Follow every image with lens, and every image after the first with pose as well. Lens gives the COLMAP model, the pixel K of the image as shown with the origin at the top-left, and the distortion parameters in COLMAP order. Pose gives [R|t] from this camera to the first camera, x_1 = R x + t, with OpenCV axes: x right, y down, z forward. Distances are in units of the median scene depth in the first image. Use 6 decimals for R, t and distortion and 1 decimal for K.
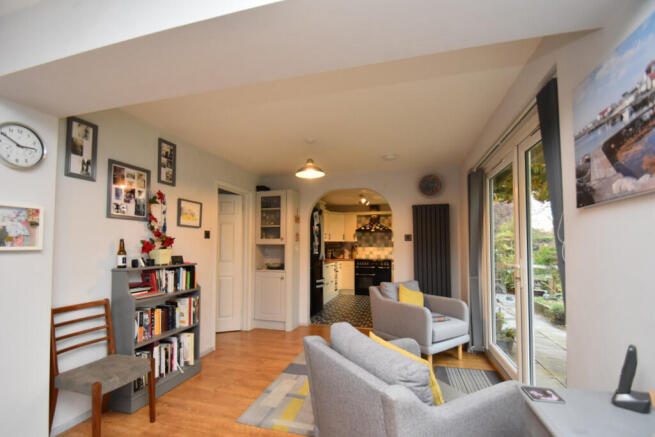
lens RADIAL K [[290.5, 0, 319.6], [0, 290.5, 233.3], [0, 0, 1]] dist [0.019000, -0.015764]
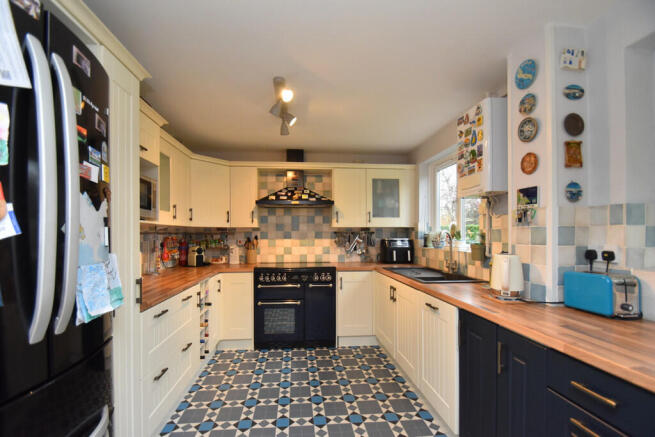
lens RADIAL K [[286.7, 0, 314.8], [0, 286.7, 234.9], [0, 0, 1]] dist [0.000882, -0.011547]
pose [[0.936552, -0.004654, 0.350498, 0.091668], [-0.011595, 0.998953, 0.044246, 0.032985], [-0.350337, -0.045503, 0.935518, 0.929754]]
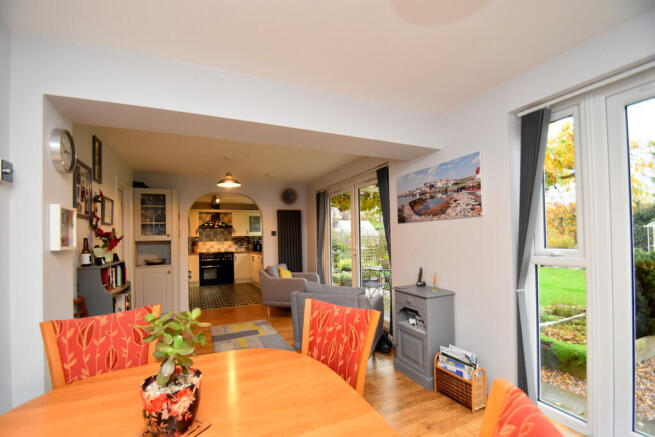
lens RADIAL K [[286.7, 0, 314.8], [0, 286.7, 234.9], [0, 0, 1]] dist [0.000882, -0.011547]
pose [[0.772530, -0.010576, 0.634891, -0.359172], [-0.006029, 0.999694, 0.023988, -0.010322], [-0.634950, -0.022359, 0.772230, -0.140817]]
